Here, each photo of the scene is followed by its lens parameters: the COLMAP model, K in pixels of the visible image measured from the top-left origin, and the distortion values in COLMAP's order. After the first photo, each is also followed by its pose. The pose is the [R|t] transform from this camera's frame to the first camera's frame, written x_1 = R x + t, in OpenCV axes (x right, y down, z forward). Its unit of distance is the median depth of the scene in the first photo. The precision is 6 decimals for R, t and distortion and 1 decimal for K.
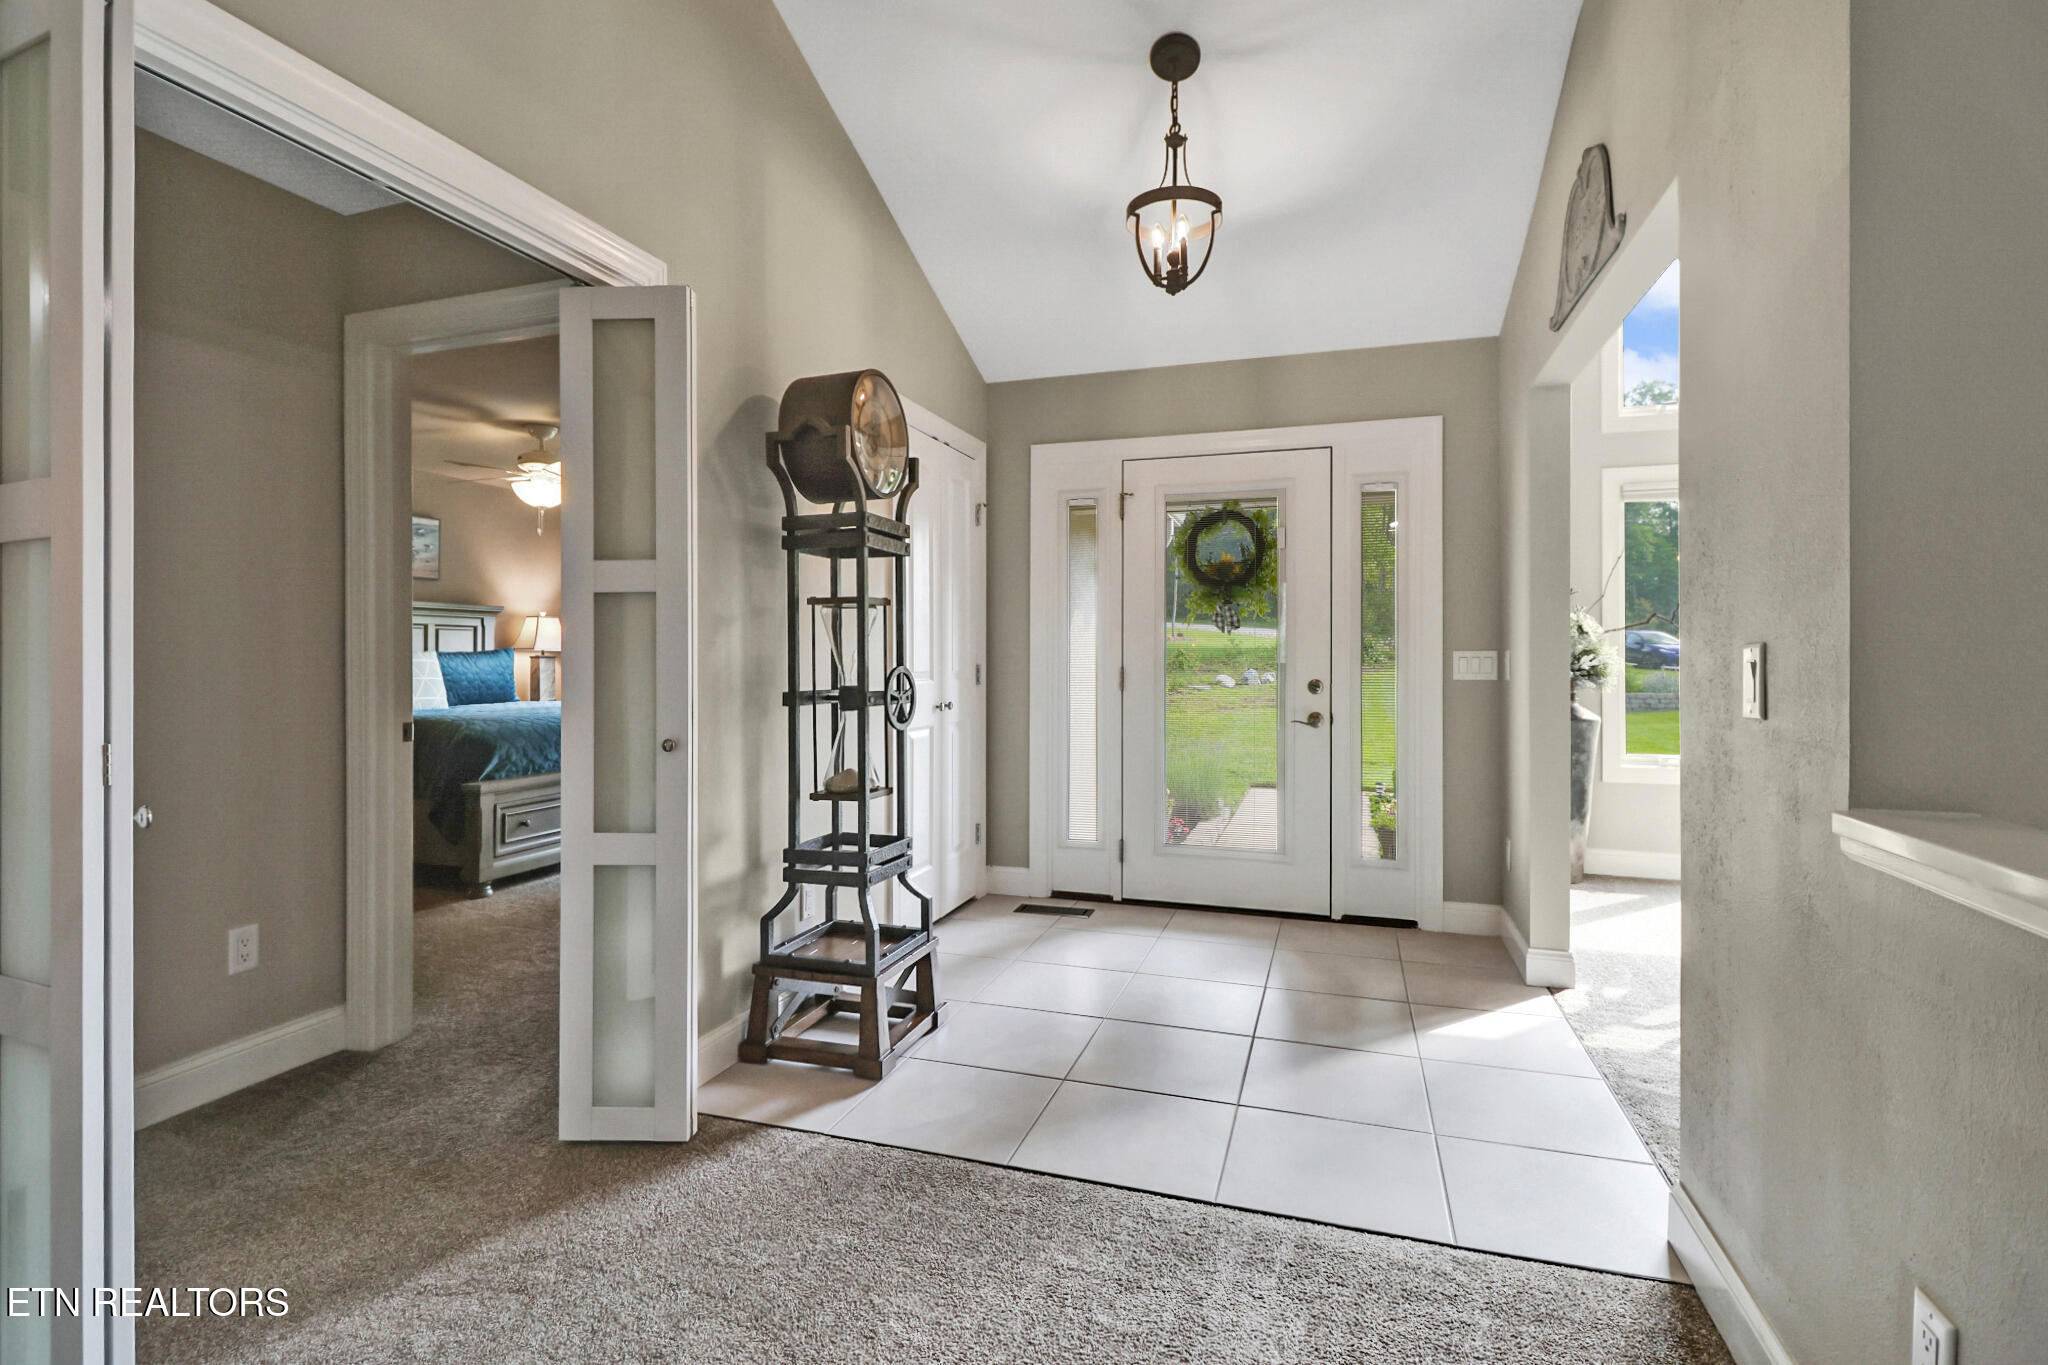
lens RADIAL K [[950.1, 0, 1024.2], [0, 950.1, 654.0], [0, 0, 1]] dist [0.002759, 0.000418]
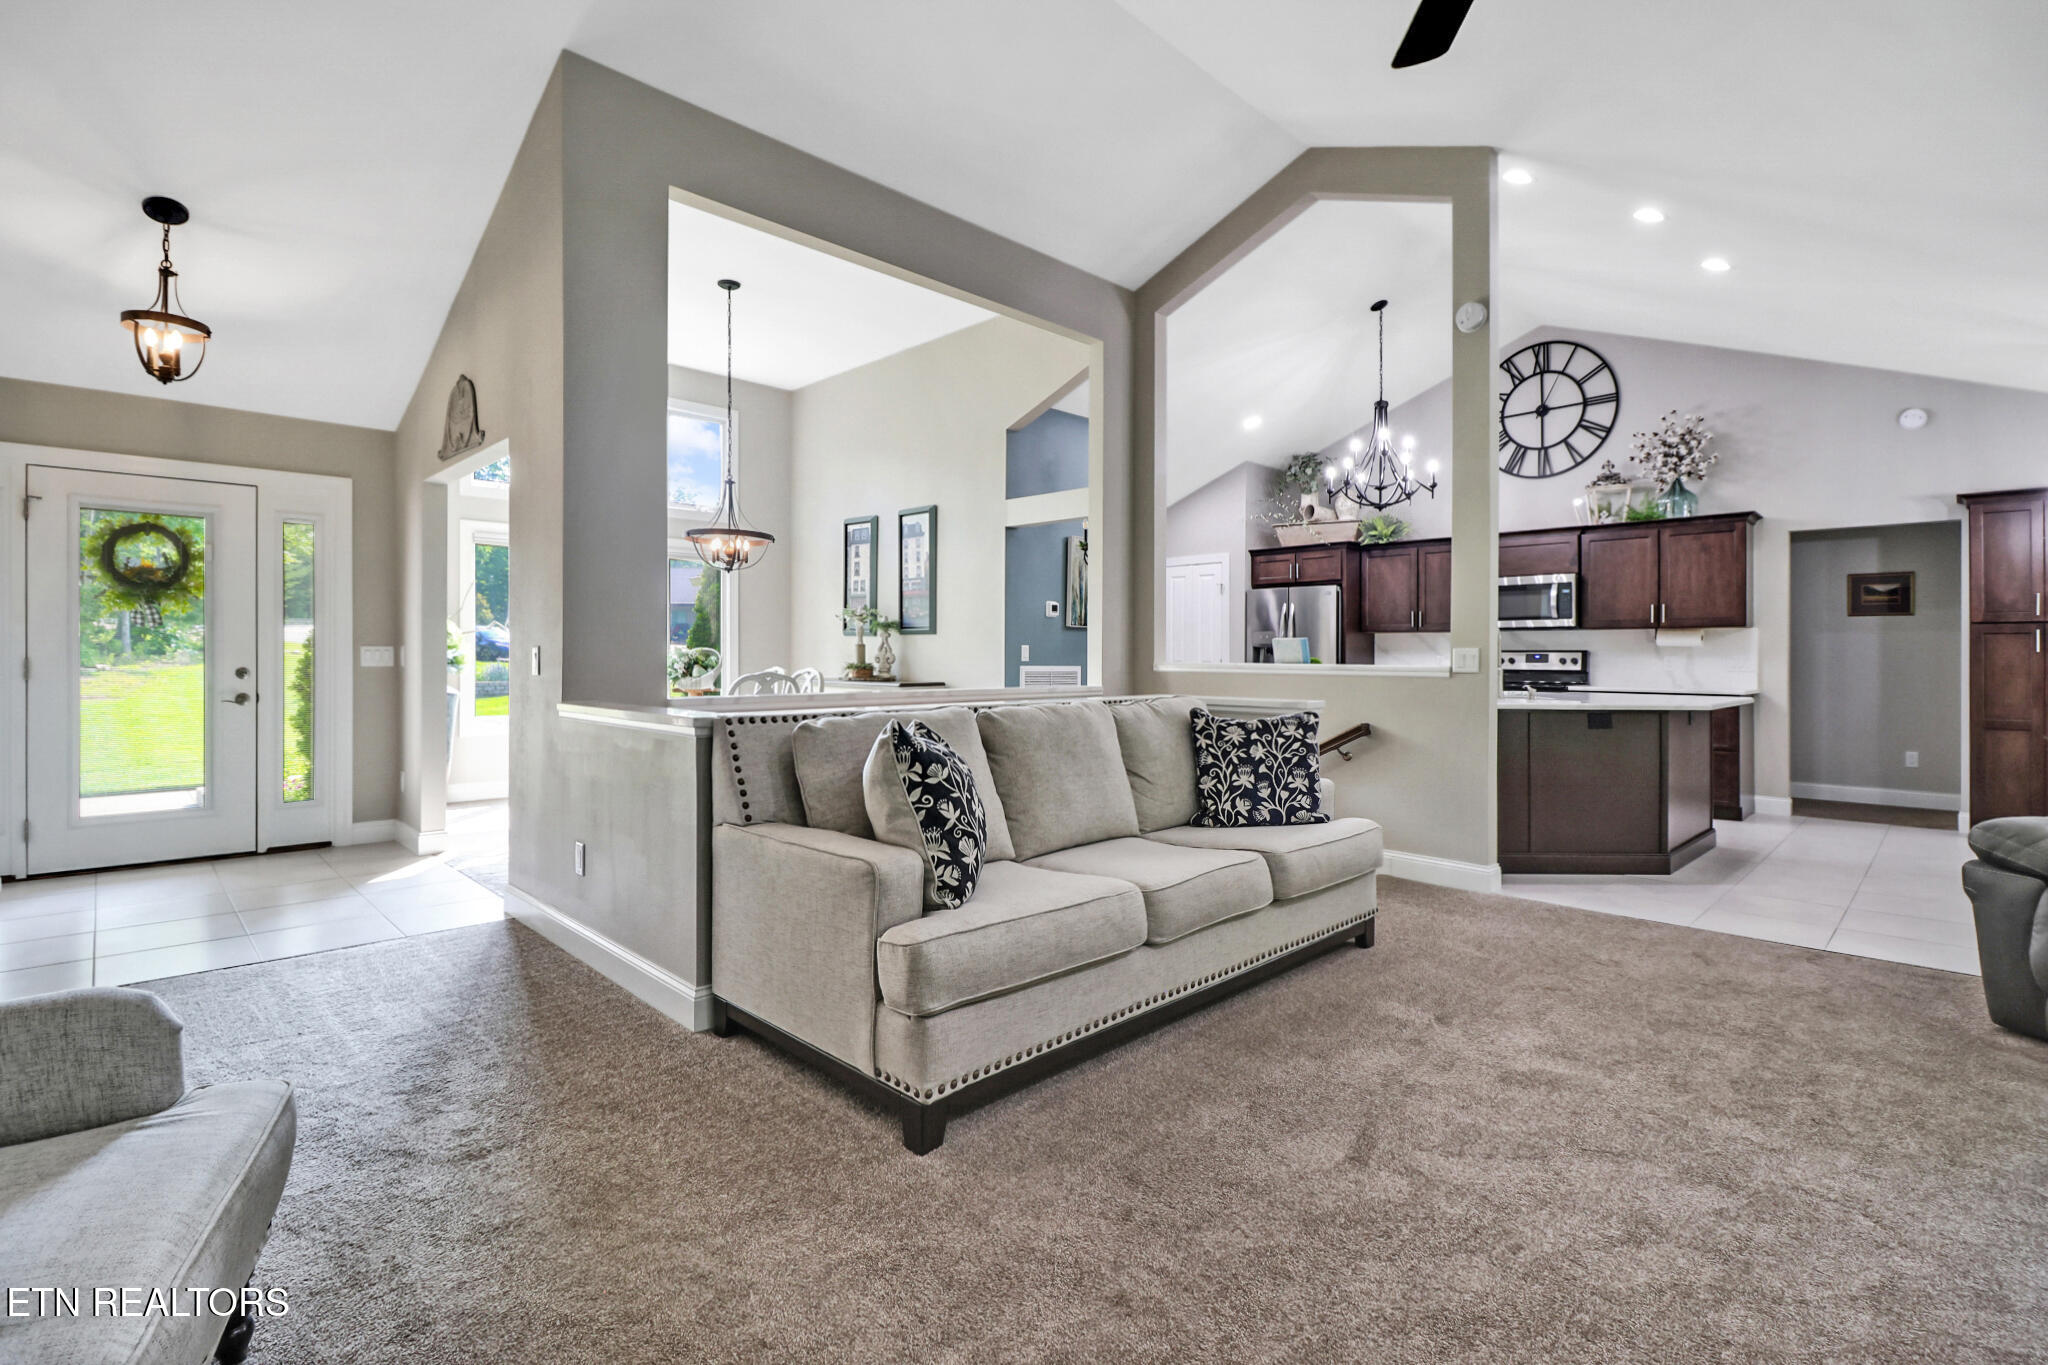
lens RADIAL K [[953.5, 0, 1029.1], [0, 953.5, 659.8], [0, 0, 1]] dist [-0.009694, -0.000216]
pose [[0.452774, -0.005083, 0.891611, -0.368649], [-0.002810, 0.999971, 0.007128, 0.005164], [-0.891621, -0.005733, 0.452746, -0.544640]]
